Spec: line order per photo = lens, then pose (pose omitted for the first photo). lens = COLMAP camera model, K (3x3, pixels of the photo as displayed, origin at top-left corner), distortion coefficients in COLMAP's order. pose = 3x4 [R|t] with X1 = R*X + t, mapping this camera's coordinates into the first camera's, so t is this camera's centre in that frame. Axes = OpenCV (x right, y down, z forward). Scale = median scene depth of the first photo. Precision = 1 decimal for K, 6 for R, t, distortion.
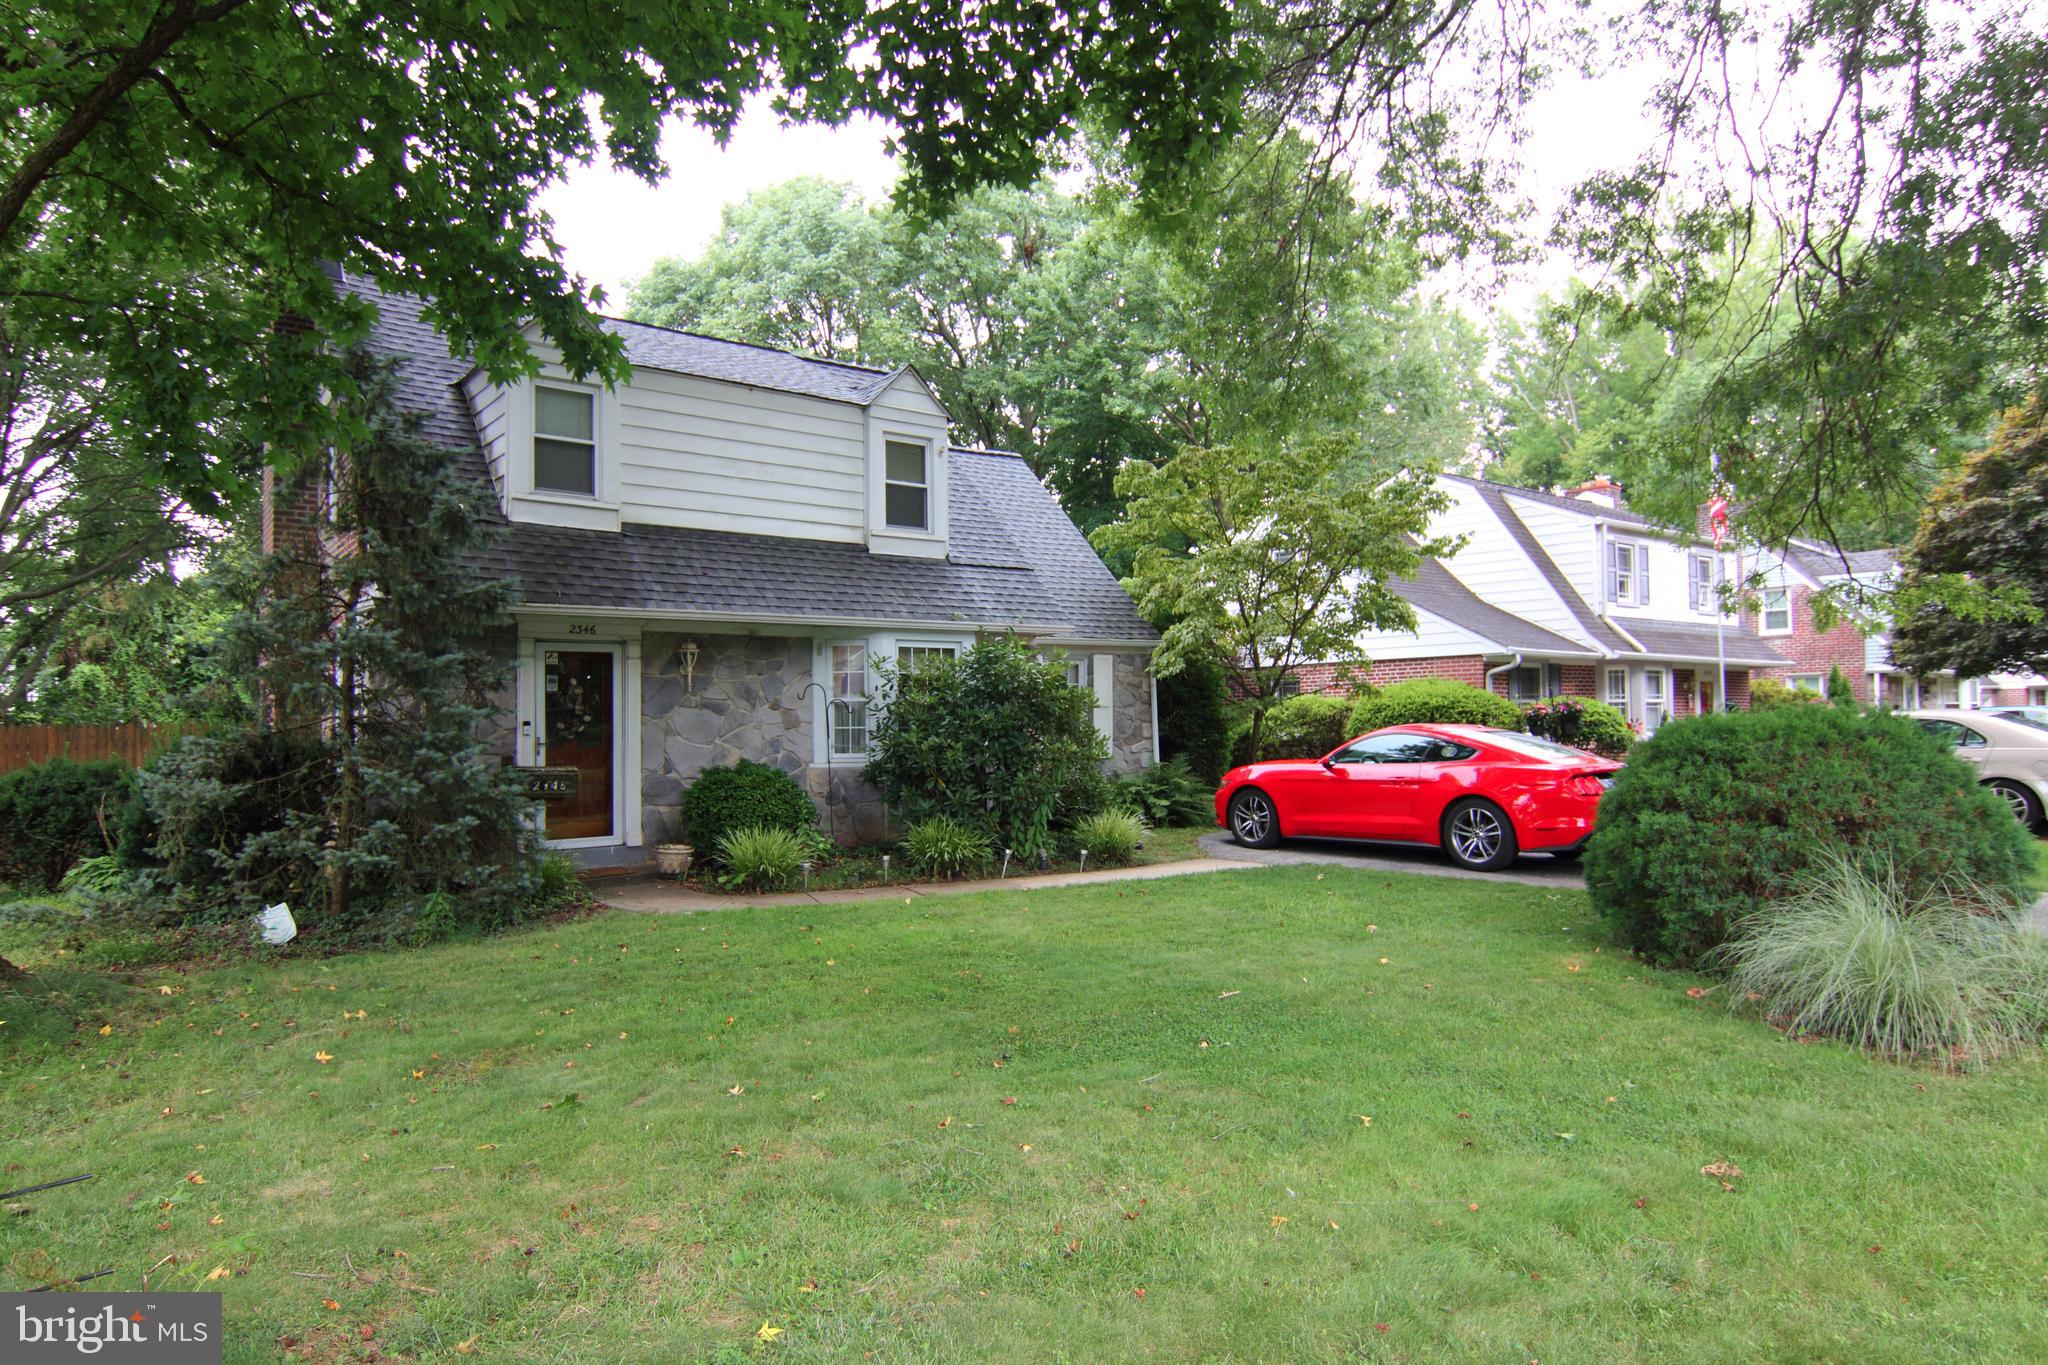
lens RADIAL K [[1212.8, 0, 1026.8], [0, 1212.8, 683.7], [0, 0, 1]] dist [0.000801, -0.001001]
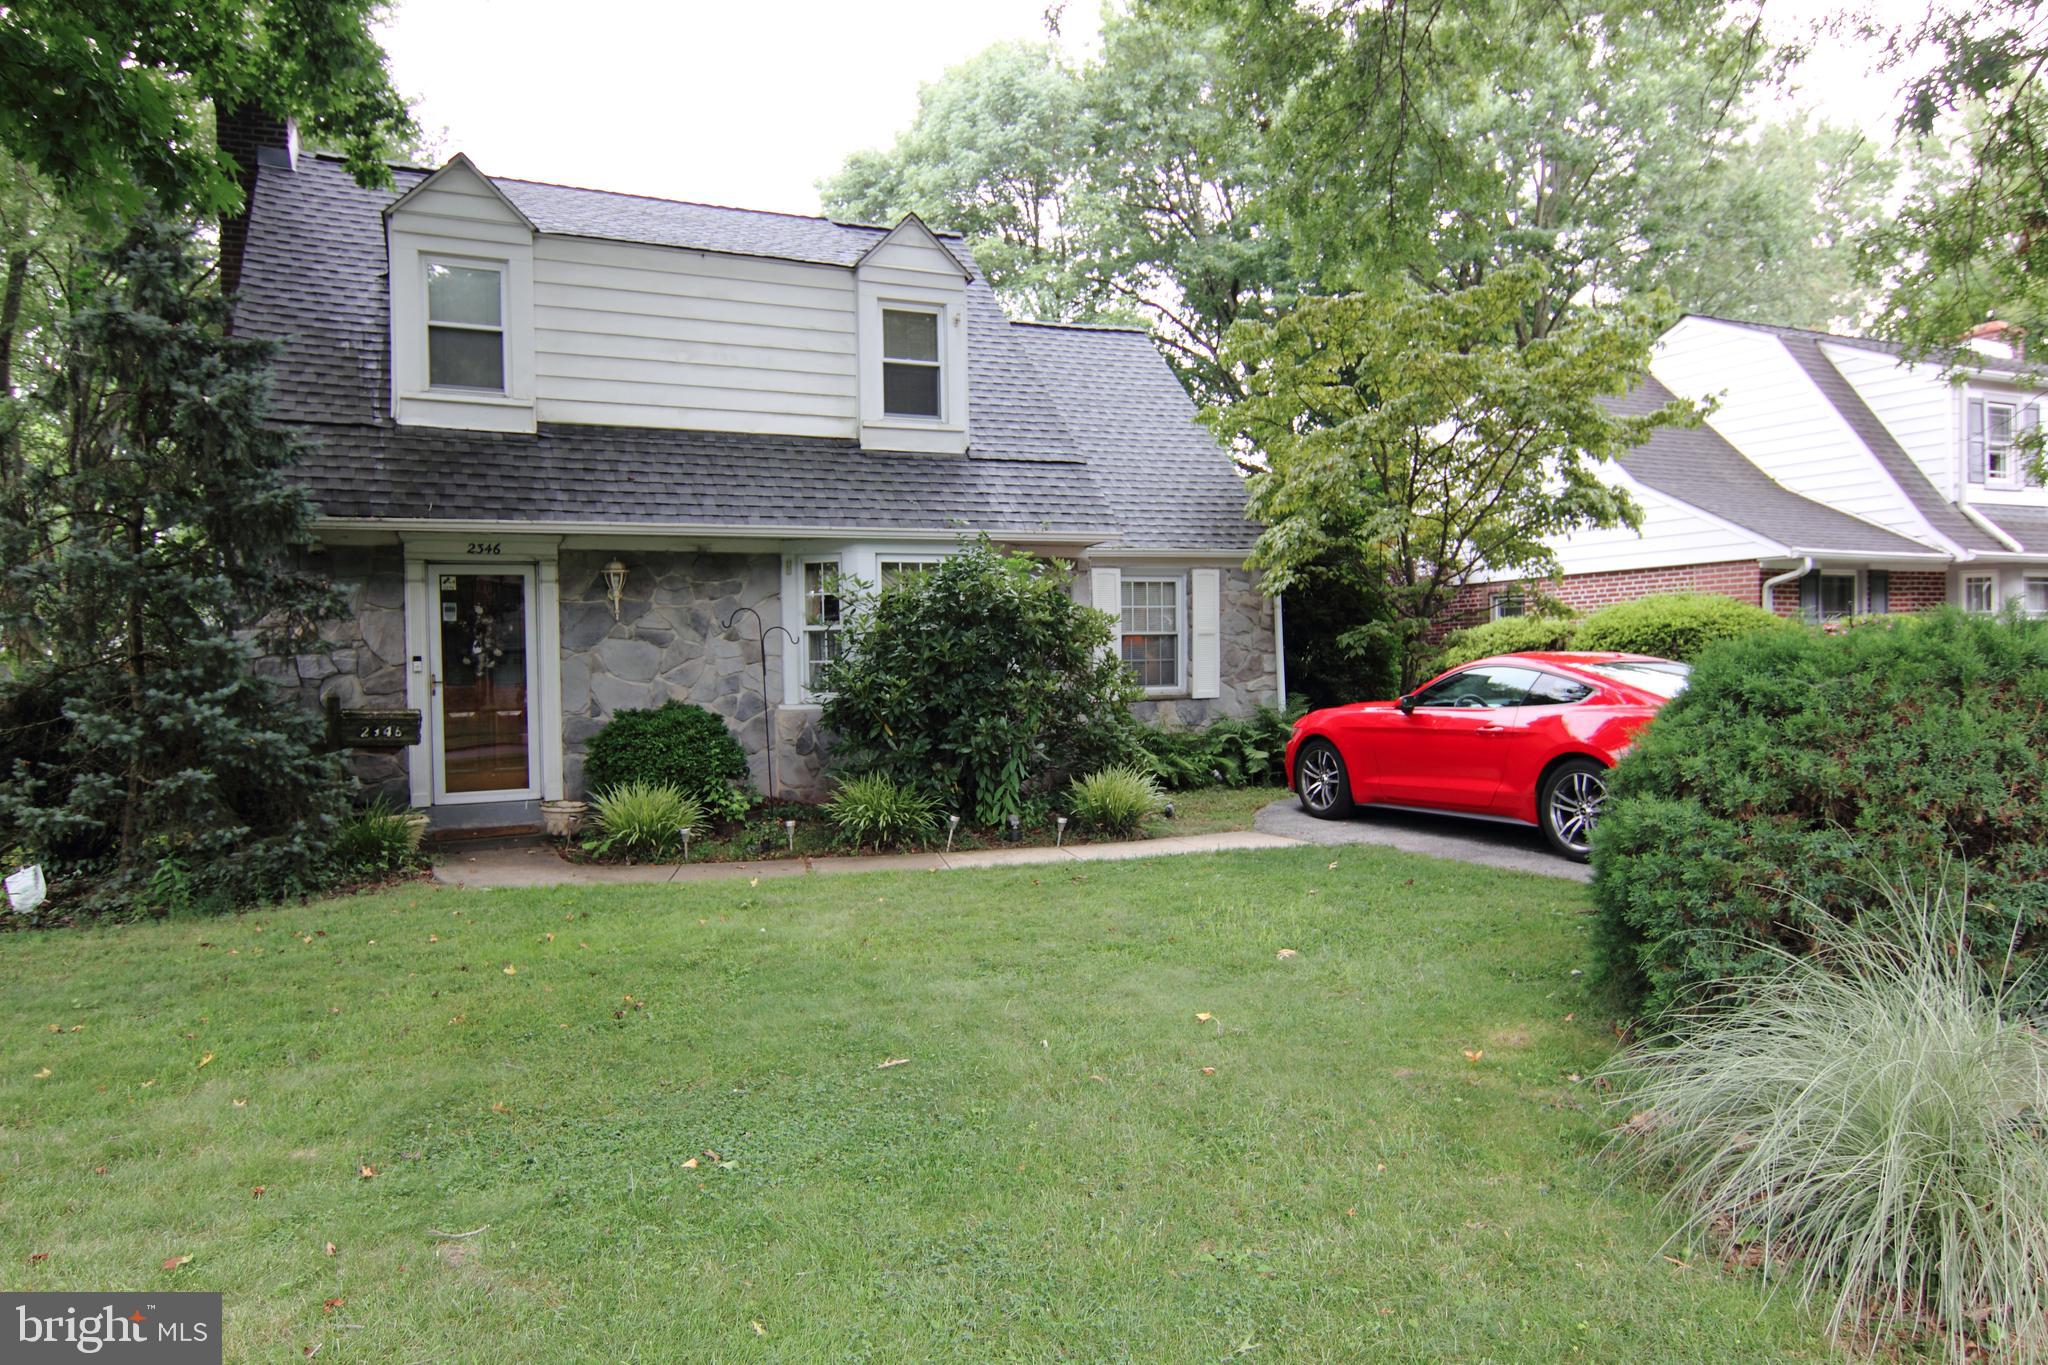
lens RADIAL K [[1309.1, 0, 1023.6], [0, 1309.1, 686.1], [0, 0, 1]] dist [0.000717, -0.007684]
pose [[0.970844, -0.001048, -0.239709, 0.209010], [0.014092, 0.998510, 0.052711, 0.008138], [0.239297, -0.054552, 0.969413, 0.175824]]
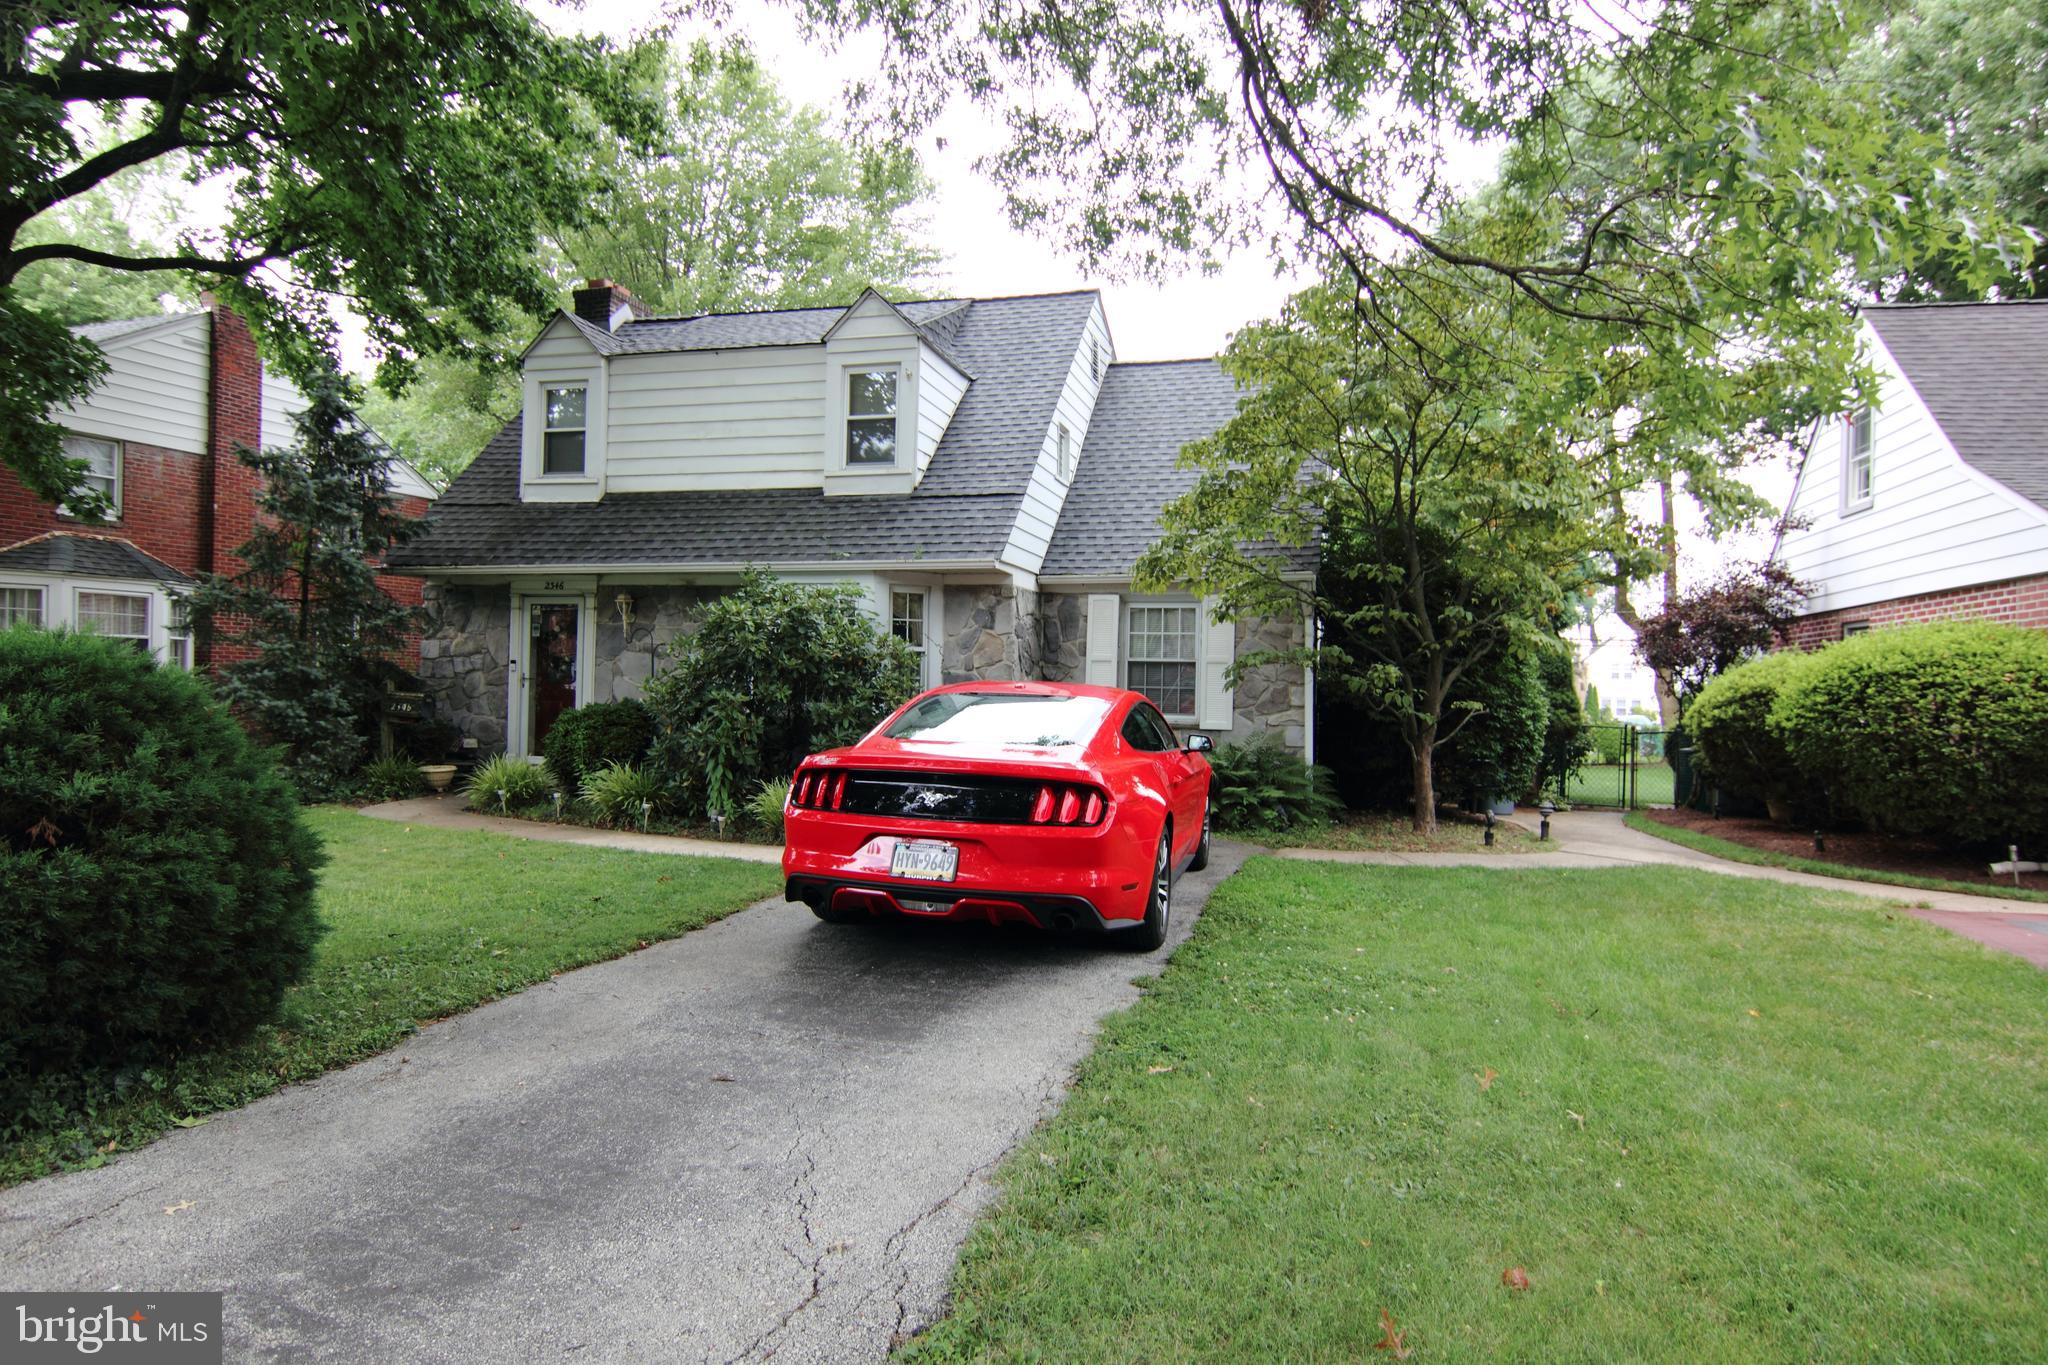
lens RADIAL K [[1137.5, 0, 1028.6], [0, 1137.5, 675.7], [0, 0, 1]] dist [-0.000224, -0.018087]
pose [[0.593069, 0.026576, -0.804713, 0.775050], [-0.004199, 0.999544, 0.029916, 0.008694], [0.805141, -0.014363, 0.592910, 0.654239]]
